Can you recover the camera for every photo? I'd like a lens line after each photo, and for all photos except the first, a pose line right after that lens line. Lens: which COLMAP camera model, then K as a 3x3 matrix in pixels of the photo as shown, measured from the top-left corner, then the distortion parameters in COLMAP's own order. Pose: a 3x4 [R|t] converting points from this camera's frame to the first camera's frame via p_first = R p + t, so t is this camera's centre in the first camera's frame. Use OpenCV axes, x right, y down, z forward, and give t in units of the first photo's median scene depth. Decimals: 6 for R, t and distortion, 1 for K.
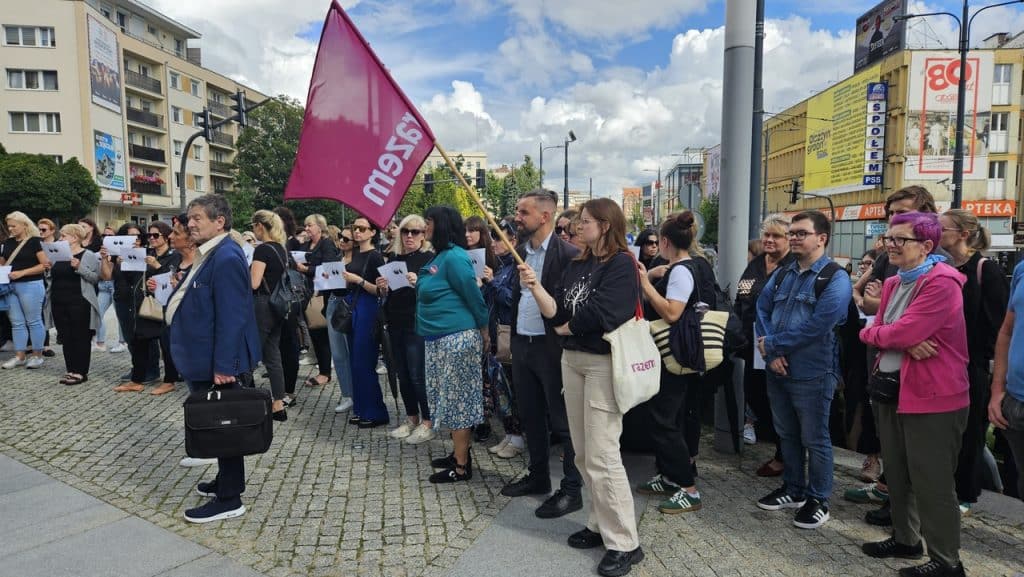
lens RADIAL K [[676.8, 0, 517.0], [0, 676.8, 293.6], [0, 0, 1]] dist [0.075390, -0.067636]
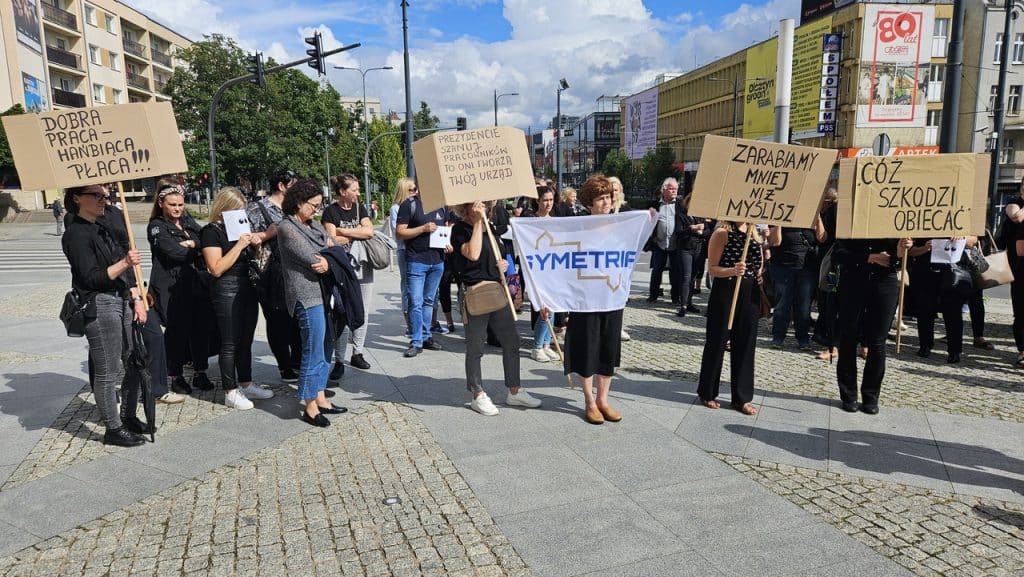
lens RADIAL K [[674.7, 0, 495.4], [0, 674.7, 305.2], [0, 0, 1]] dist [0.075648, -0.066500]
pose [[0.986242, -0.043837, 0.159391, -0.221347], [0.029229, 0.995249, 0.092870, -0.006314], [-0.162705, -0.086933, 0.982838, 0.013529]]
